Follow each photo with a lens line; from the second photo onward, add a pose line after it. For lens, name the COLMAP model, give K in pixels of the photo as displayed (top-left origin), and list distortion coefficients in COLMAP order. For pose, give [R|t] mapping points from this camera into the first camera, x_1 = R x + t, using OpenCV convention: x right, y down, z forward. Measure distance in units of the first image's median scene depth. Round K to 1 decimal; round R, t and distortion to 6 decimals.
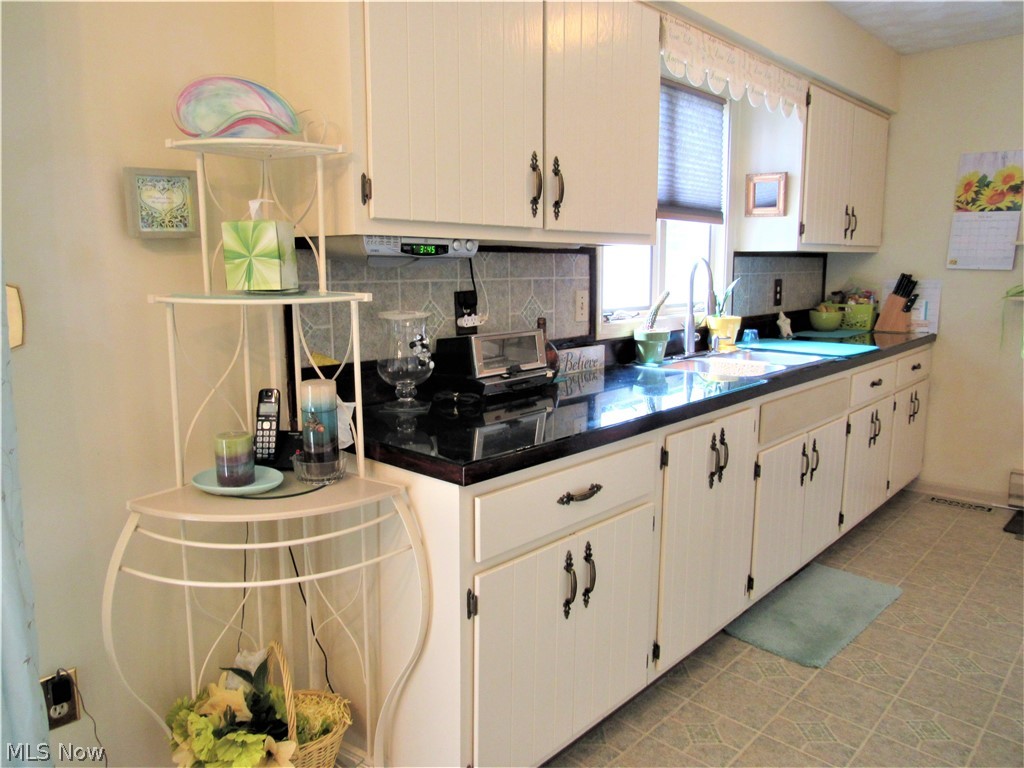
lens RADIAL K [[734.2, 0, 512.0], [0, 734.2, 384.0], [0, 0, 1]] dist [-0.003666, 0.001183]
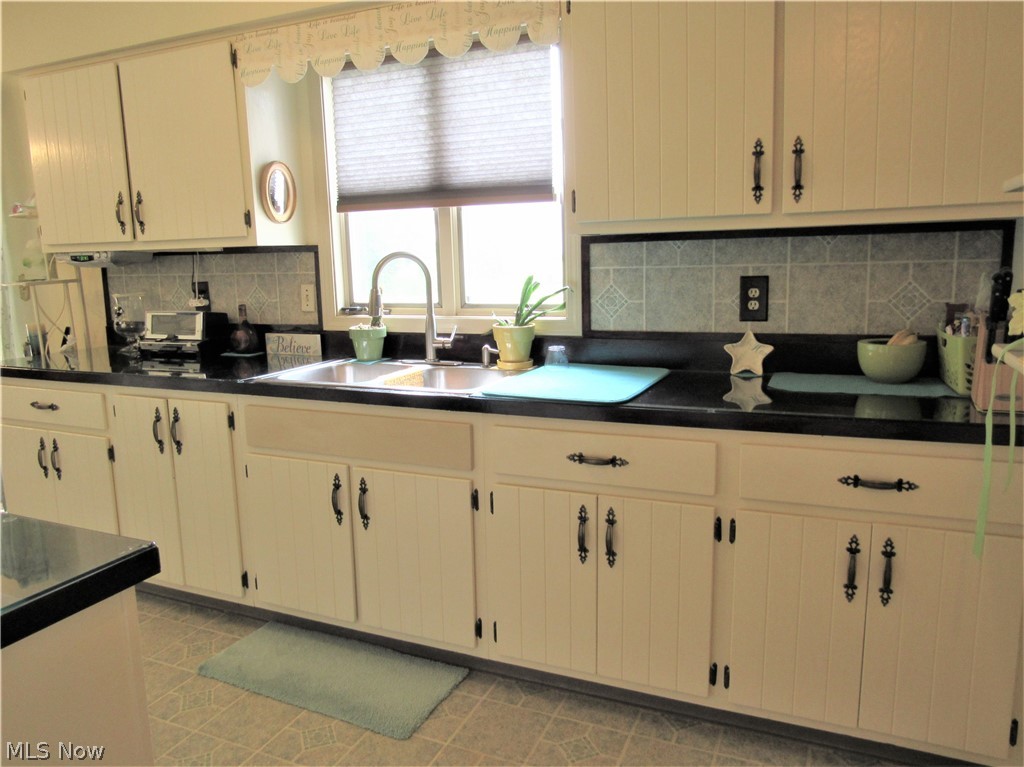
lens RADIAL K [[766.2, 0, 512.0], [0, 766.2, 383.5], [0, 0, 1]] dist [0.000130, -0.000206]
pose [[0.303634, 0.156740, -0.939808, 1.306750], [-0.125485, 0.984362, 0.123629, -0.160775], [0.944489, 0.080394, 0.318554, 0.927741]]
